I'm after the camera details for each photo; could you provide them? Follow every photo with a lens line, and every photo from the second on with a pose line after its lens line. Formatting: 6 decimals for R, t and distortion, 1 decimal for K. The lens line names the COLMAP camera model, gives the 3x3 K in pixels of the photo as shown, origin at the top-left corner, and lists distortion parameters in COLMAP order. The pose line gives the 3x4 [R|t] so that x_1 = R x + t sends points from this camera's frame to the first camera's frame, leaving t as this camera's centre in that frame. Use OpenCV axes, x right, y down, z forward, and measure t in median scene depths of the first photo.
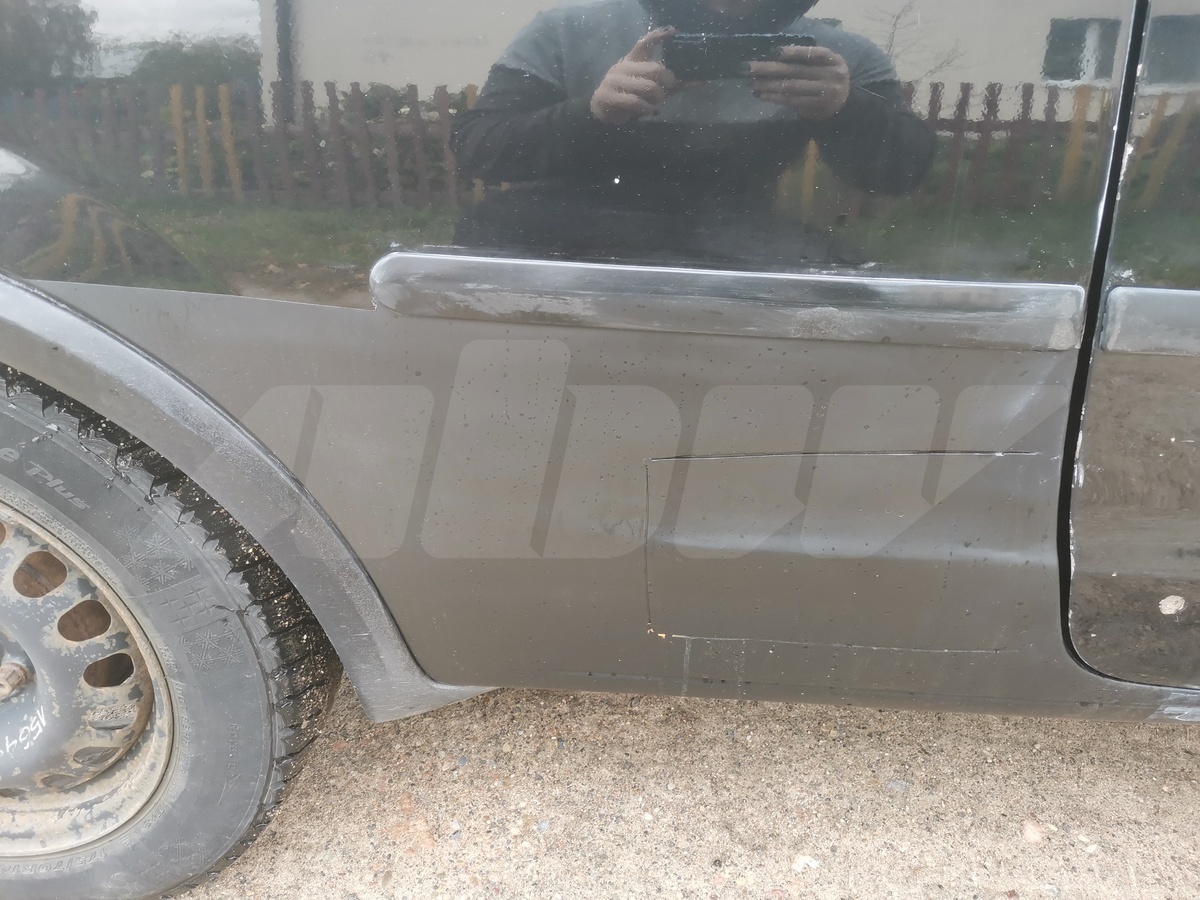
lens RADIAL K [[895.2, 0, 603.7], [0, 895.2, 457.5], [0, 0, 1]] dist [0.005352, -0.017691]
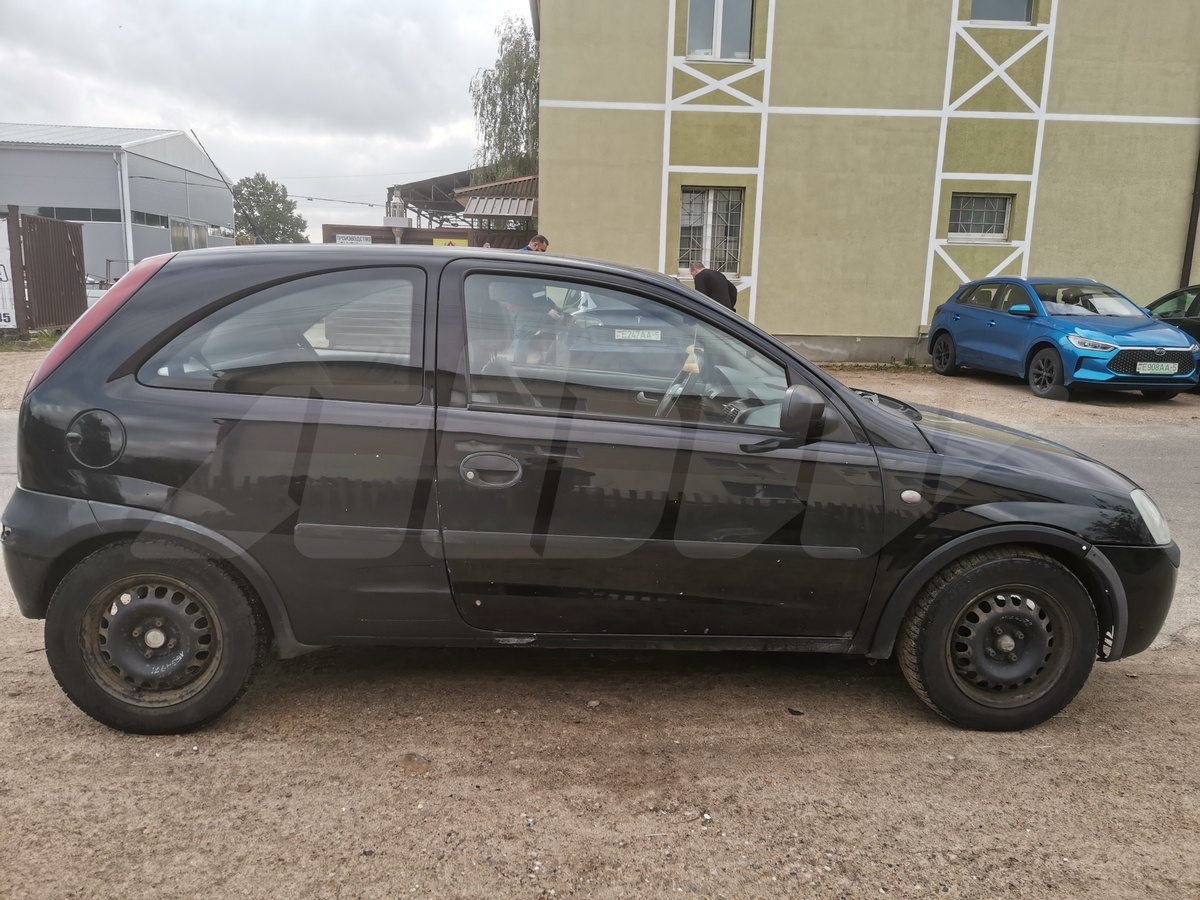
lens RADIAL K [[895.2, 0, 605.1], [0, 895.2, 442.6], [0, 0, 1]] dist [0.005352, -0.017691]
pose [[0.991621, 0.011904, 0.128632, 0.549568], [0.029103, 0.949560, -0.312232, 0.646996], [-0.125860, 0.313360, 0.941257, -2.756537]]
